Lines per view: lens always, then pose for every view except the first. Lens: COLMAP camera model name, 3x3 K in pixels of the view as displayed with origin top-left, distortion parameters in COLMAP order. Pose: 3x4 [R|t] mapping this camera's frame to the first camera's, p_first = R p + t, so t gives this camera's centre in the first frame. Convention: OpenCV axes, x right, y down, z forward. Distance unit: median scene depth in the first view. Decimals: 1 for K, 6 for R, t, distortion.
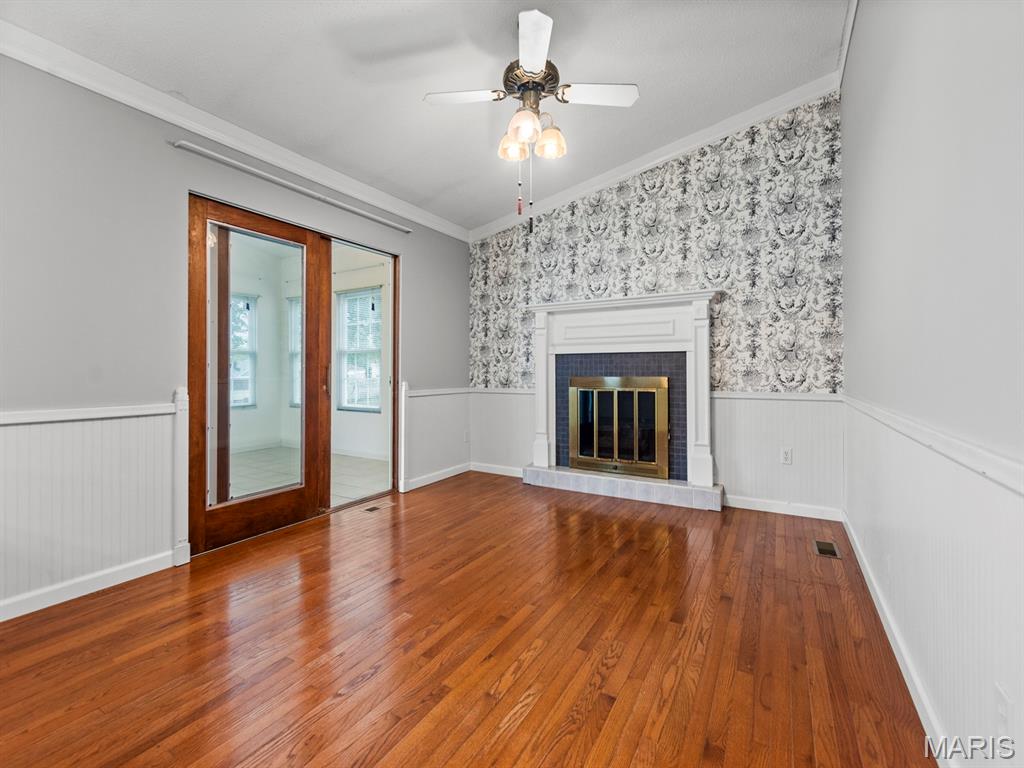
lens RADIAL K [[448.8, 0, 518.2], [0, 448.8, 379.8], [0, 0, 1]] dist [-0.003503, -0.003521]
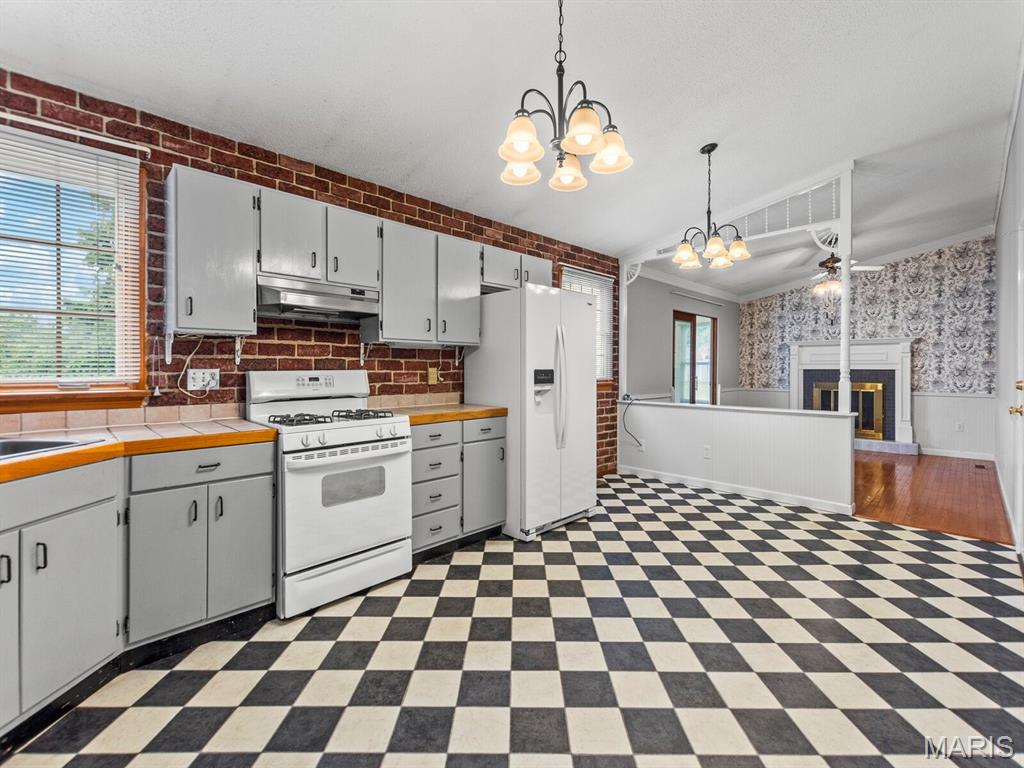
lens RADIAL K [[448.8, 0, 517.9], [0, 448.8, 377.9], [0, 0, 1]] dist [-0.003503, -0.003521]
pose [[0.960275, 0.011307, -0.278825, -0.599099], [-0.013124, 0.999903, -0.004652, -0.001424], [0.278745, 0.008126, 0.960331, -1.187307]]
